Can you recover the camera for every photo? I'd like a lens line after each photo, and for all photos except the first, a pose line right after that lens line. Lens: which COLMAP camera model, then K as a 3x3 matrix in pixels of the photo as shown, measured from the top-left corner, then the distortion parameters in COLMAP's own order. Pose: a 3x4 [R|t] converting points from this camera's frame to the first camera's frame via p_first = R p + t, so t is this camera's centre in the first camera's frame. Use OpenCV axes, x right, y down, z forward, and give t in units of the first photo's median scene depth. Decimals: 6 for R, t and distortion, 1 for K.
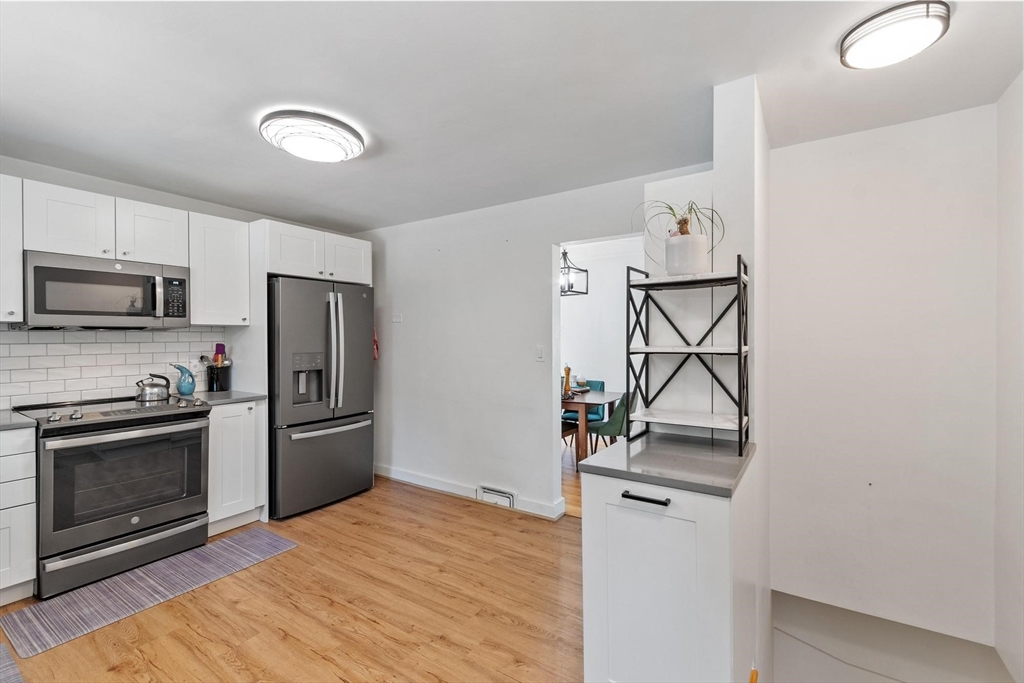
lens RADIAL K [[450.7, 0, 507.0], [0, 450.7, 339.5], [0, 0, 1]] dist [-0.000591, 0.000791]
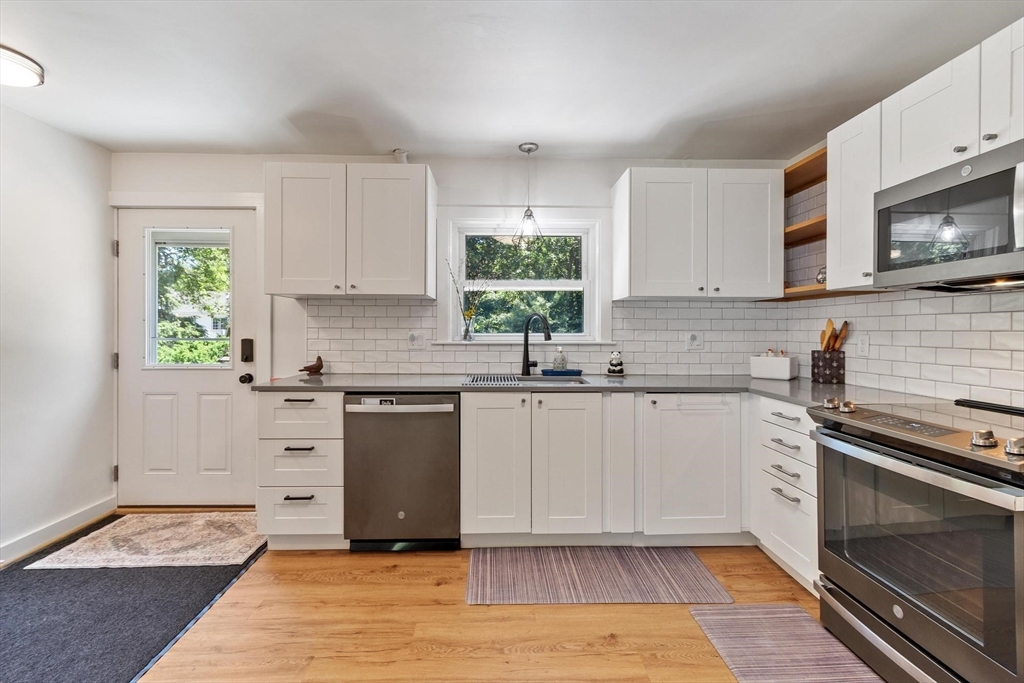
lens RADIAL K [[450.7, 0, 510.2], [0, 450.7, 335.1], [0, 0, 1]] dist [-0.000591, 0.000791]
pose [[-0.810478, 0.011610, -0.585654, -0.072226], [0.002067, 0.999854, 0.016960, 0.028597], [0.585765, 0.012535, -0.810384, 1.040851]]
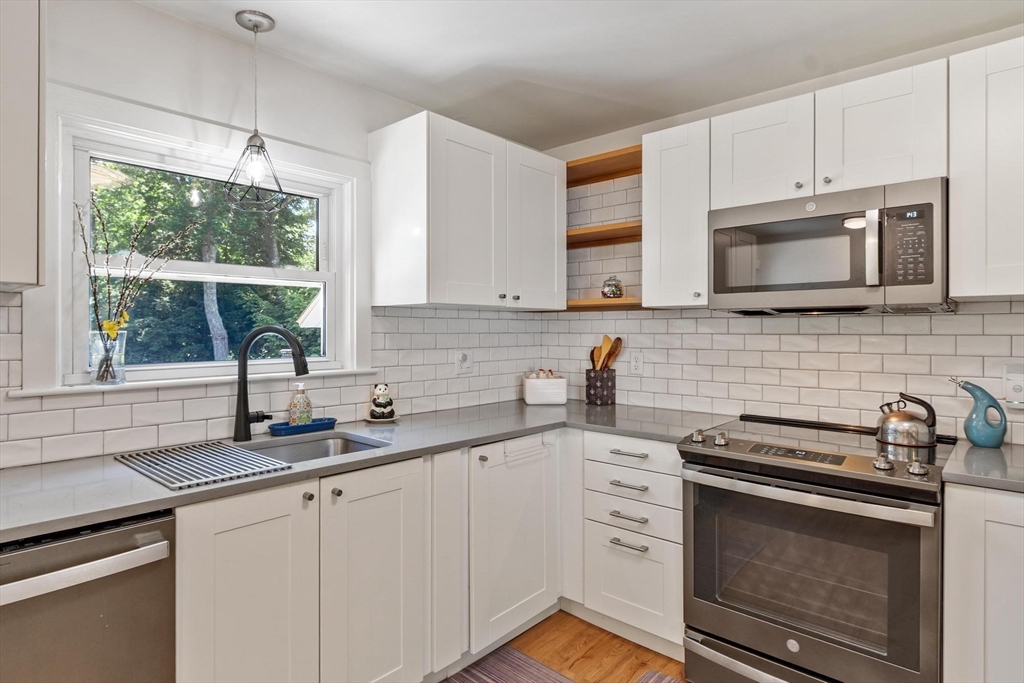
lens RADIAL K [[564.9, 0, 505.4], [0, 564.9, 331.4], [0, 0, 1]] dist [-0.000250, 0.003202]
pose [[-0.142859, 0.010325, -0.989689, -0.060317], [-0.002225, 0.999940, 0.010753, -0.003936], [0.989740, 0.003738, -0.142828, 0.656076]]
